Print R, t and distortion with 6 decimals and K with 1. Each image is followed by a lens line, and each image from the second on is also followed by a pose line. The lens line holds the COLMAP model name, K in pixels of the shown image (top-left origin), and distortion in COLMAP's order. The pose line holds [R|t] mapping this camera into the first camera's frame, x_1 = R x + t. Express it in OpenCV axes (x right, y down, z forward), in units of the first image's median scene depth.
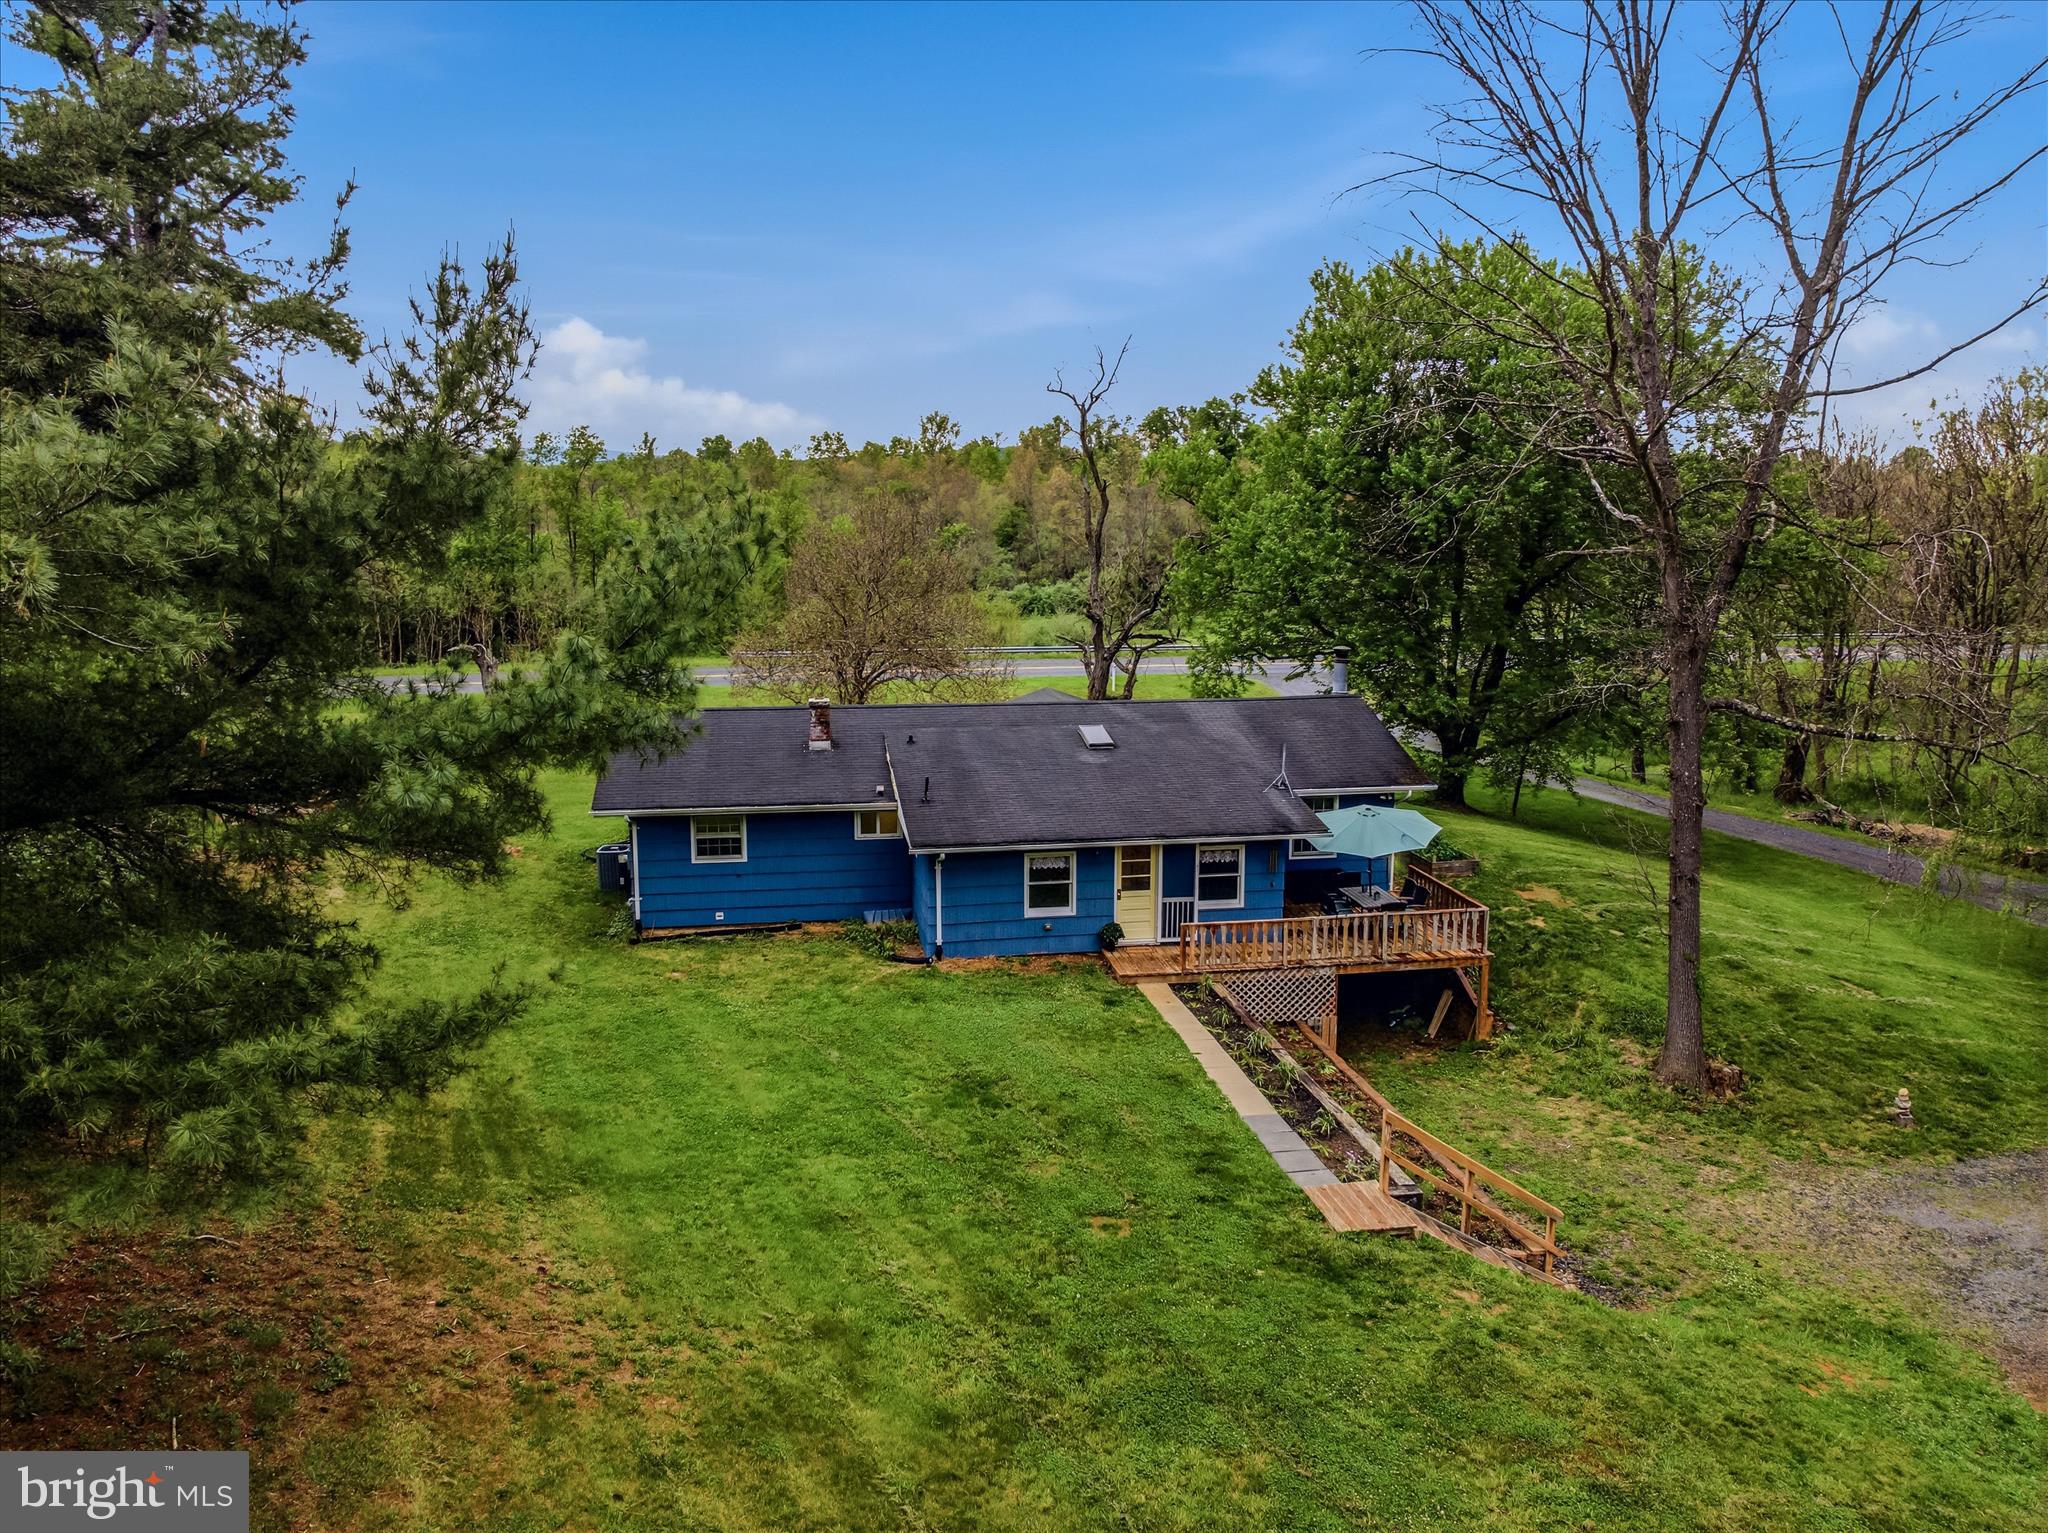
lens RADIAL K [[1426.8, 0, 1024.0], [0, 1426.8, 766.5], [0, 0, 1]] dist [-0.040917, 0.002135]
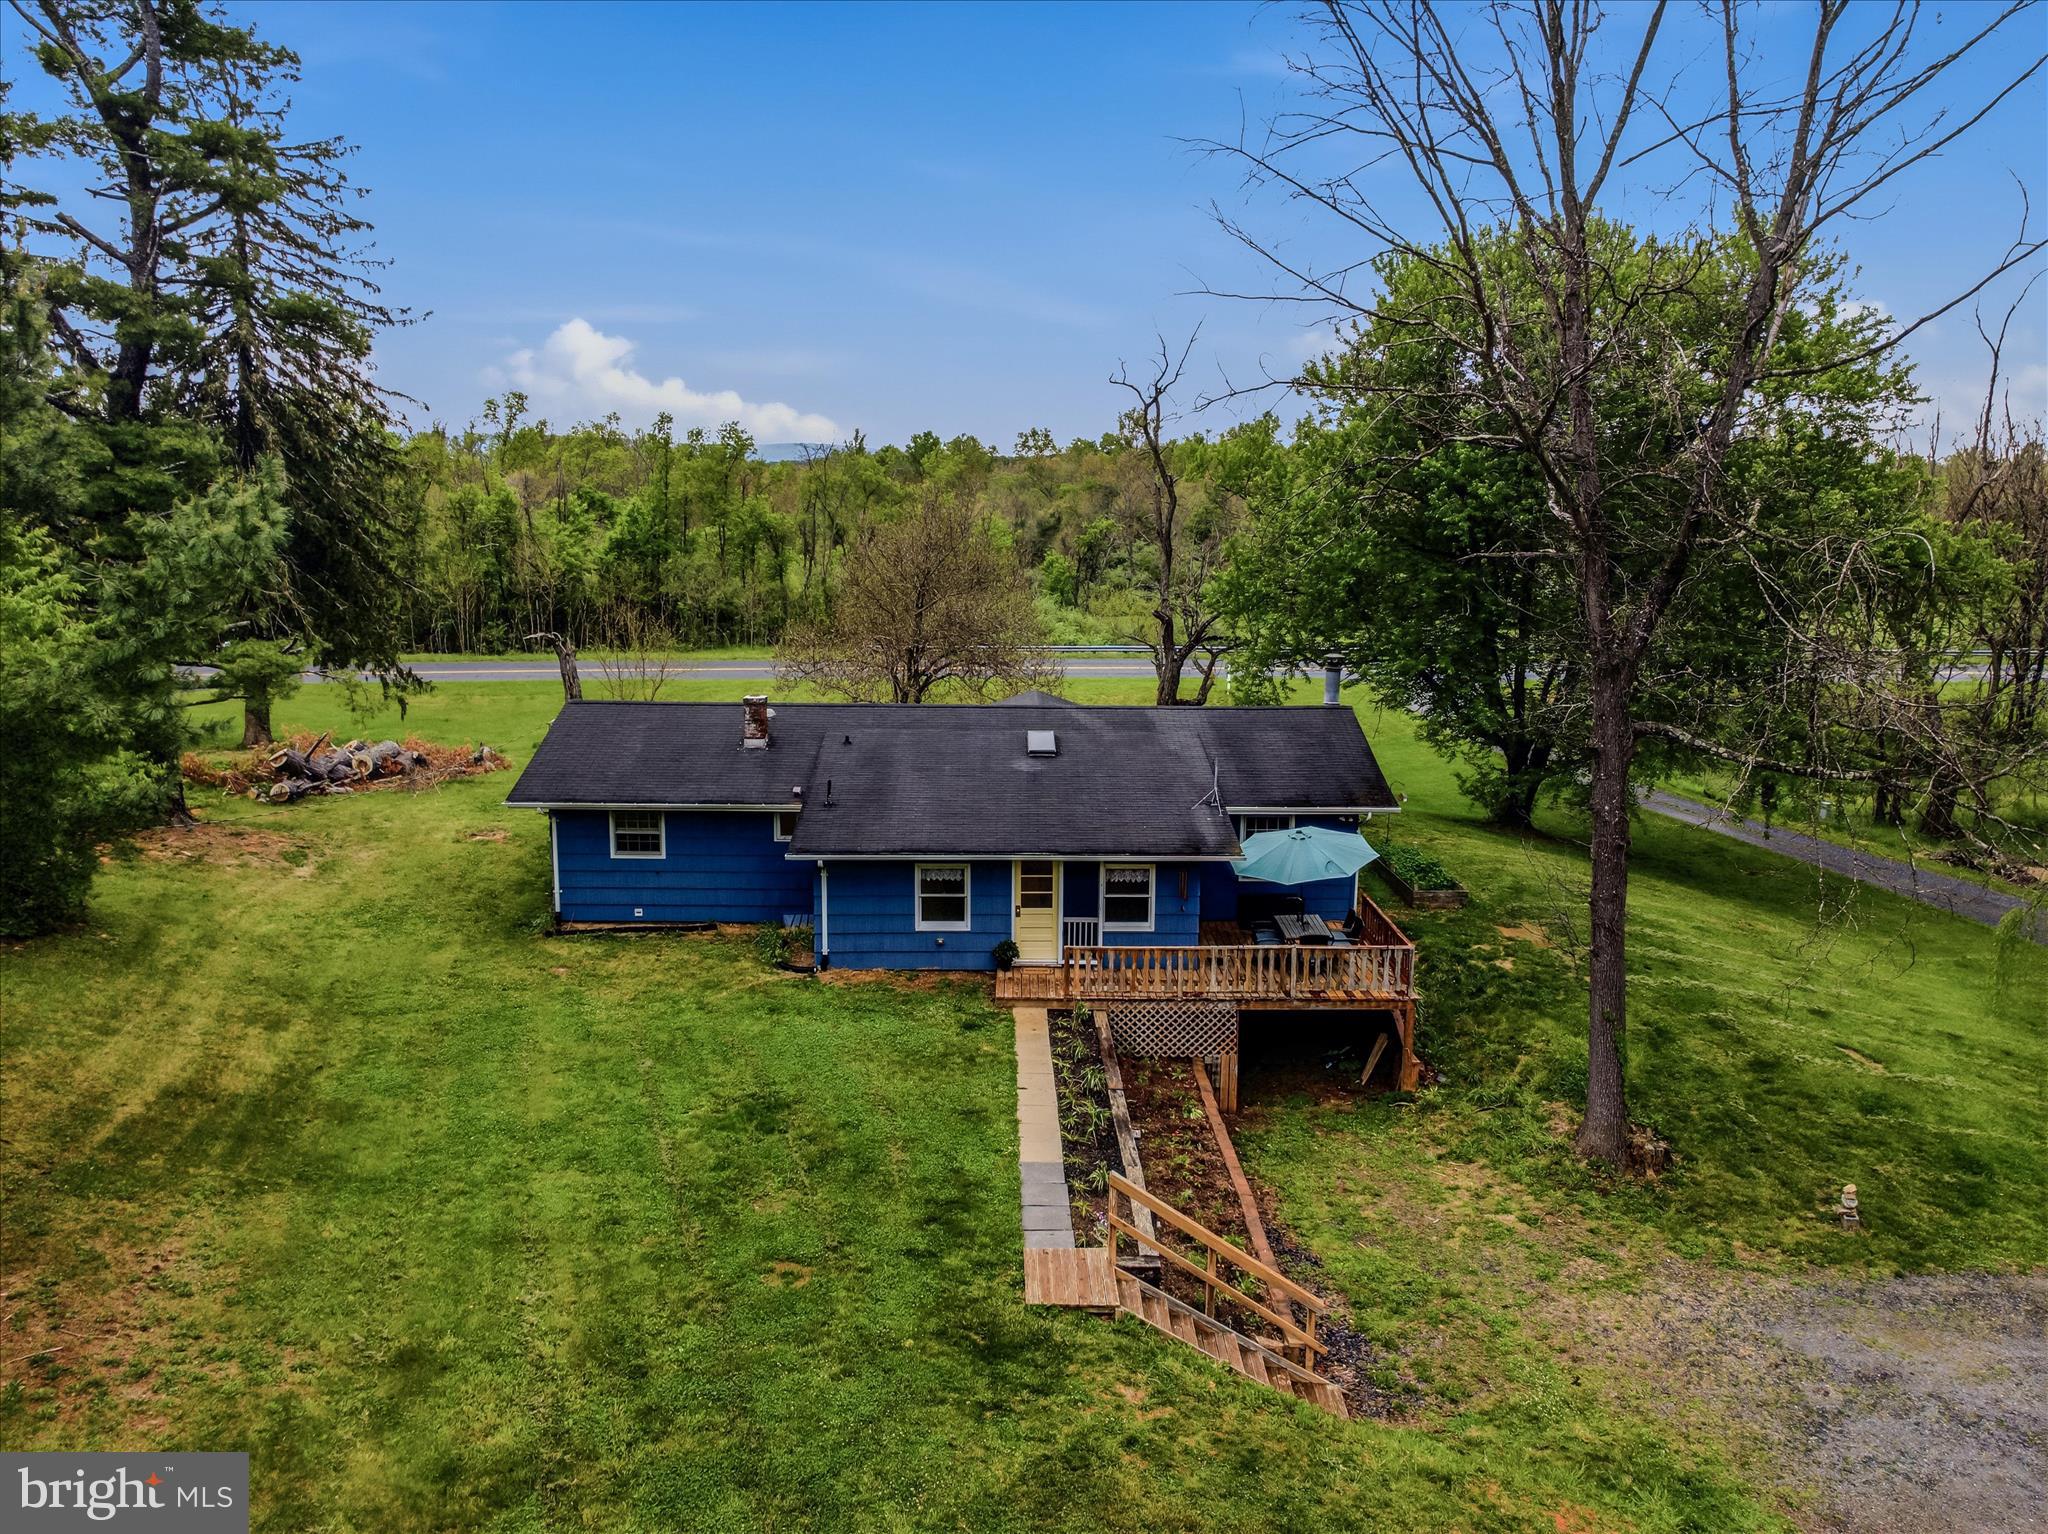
lens RADIAL K [[1426.8, 0, 1024.0], [0, 1426.8, 767.0], [0, 0, 1]] dist [-0.040917, 0.002135]
pose [[0.988289, 0.033901, -0.148778, 0.213773], [-0.033555, 0.999425, 0.004836, -0.010870], [0.148857, 0.000213, 0.988859, 0.067033]]
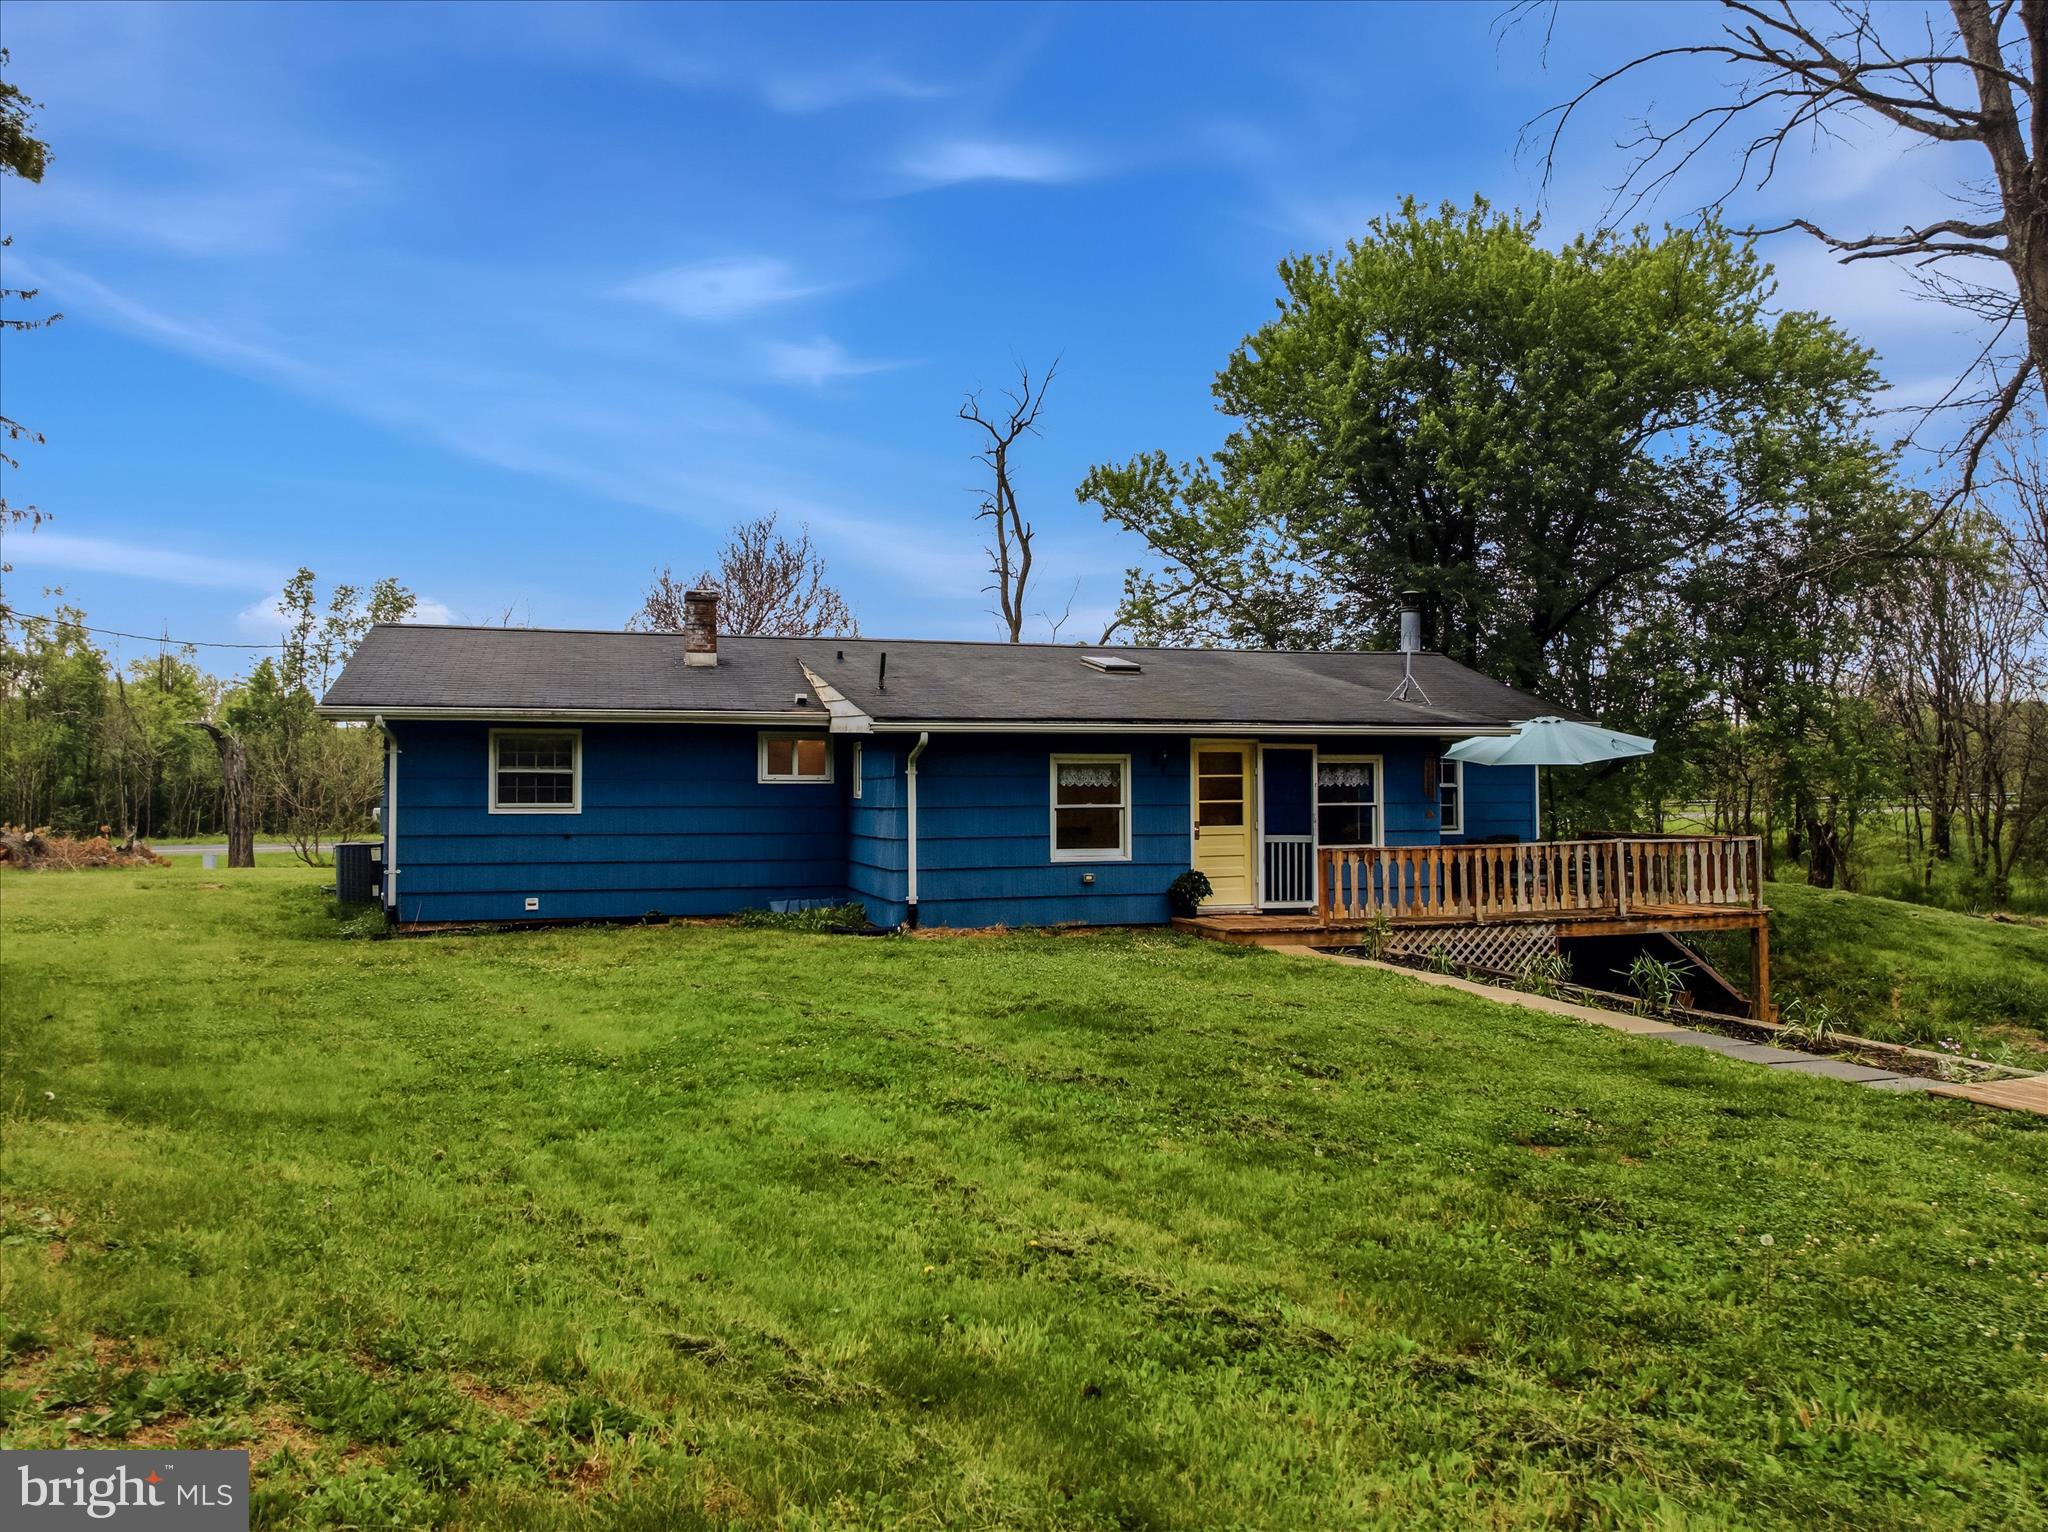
lens RADIAL K [[1447.9, 0, 1034.2], [0, 1447.9, 766.9], [0, 0, 1]] dist [-0.041236, 0.003710]
pose [[0.992728, -0.002347, 0.120358, -0.081883], [0.024852, 0.982268, -0.185826, 0.183209], [-0.117788, 0.187466, 0.975183, 0.398291]]
